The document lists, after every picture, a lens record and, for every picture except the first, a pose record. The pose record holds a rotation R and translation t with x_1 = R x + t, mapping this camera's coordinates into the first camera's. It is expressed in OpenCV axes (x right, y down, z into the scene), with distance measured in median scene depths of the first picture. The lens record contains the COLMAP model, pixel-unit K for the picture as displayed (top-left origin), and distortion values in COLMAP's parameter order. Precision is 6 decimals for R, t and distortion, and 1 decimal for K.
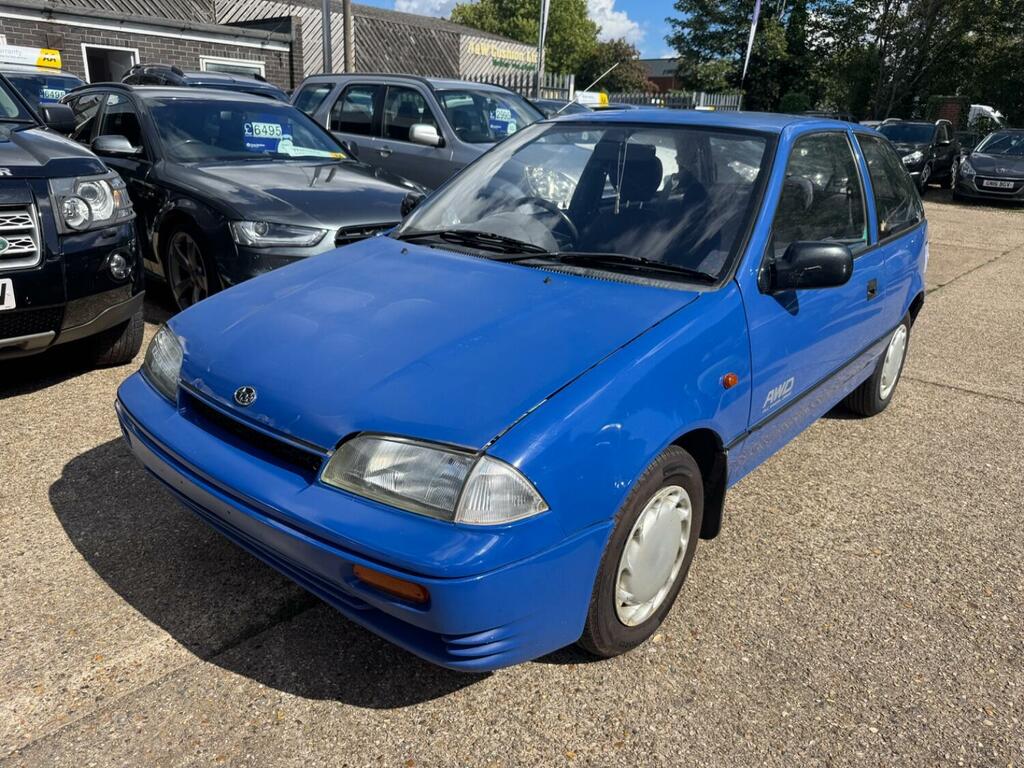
lens RADIAL K [[724.5, 0, 502.2], [0, 724.5, 384.9], [0, 0, 1]] dist [0.001322, -0.010151]
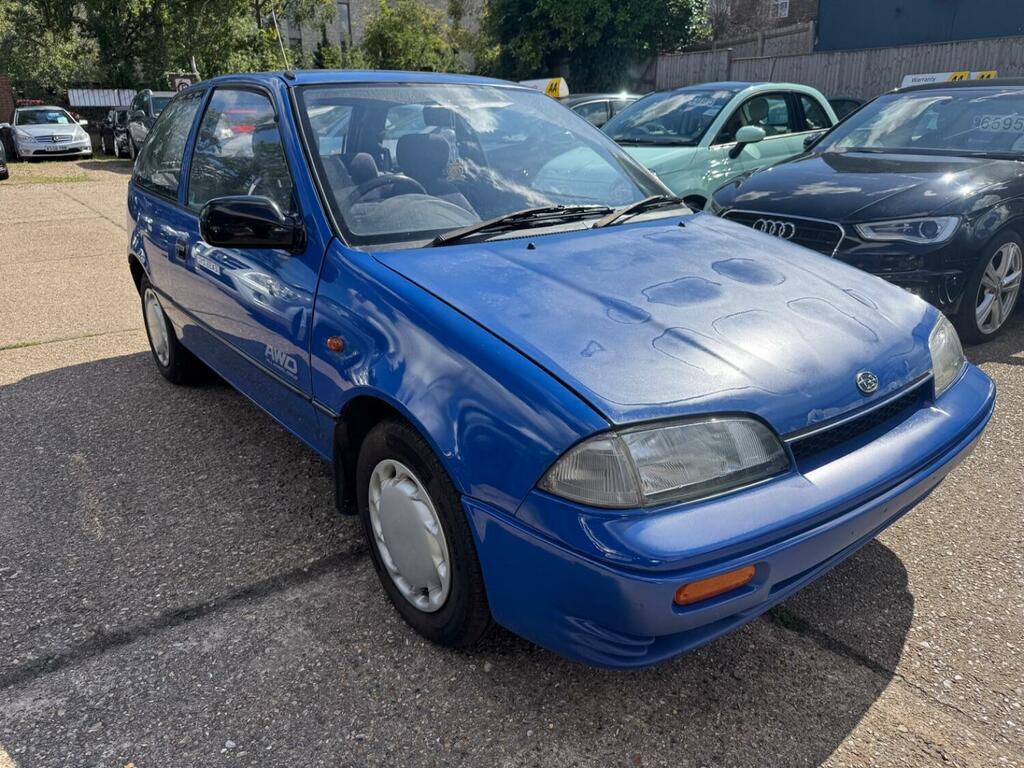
lens RADIAL K [[724.5, 0, 502.2], [0, 724.5, 384.9], [0, 0, 1]] dist [0.001322, -0.010151]
pose [[0.195127, -0.373237, 0.906984, -0.342292], [0.340704, 0.892964, 0.294169, -0.109545], [-0.919699, 0.251613, 0.301404, 0.310875]]
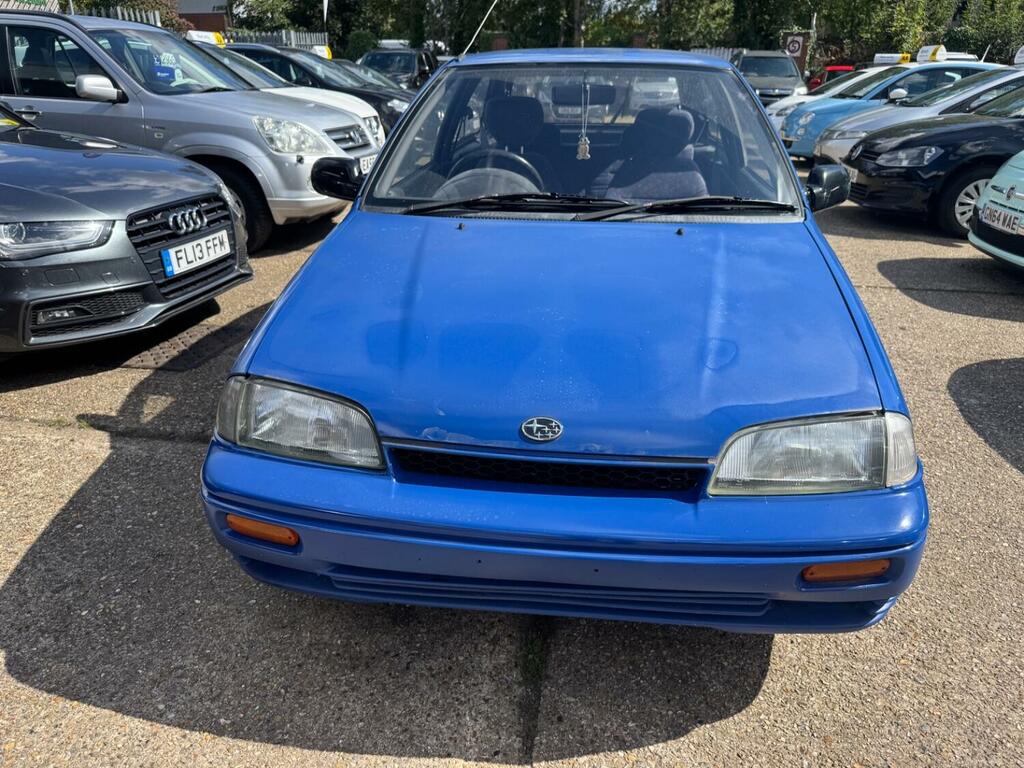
lens RADIAL K [[724.5, 0, 502.2], [0, 724.5, 384.9], [0, 0, 1]] dist [0.001322, -0.010151]
pose [[0.835848, -0.247069, 0.490219, -0.206688], [0.211346, 0.968992, 0.128014, -0.038423], [-0.506647, -0.003394, 0.862147, 0.092736]]
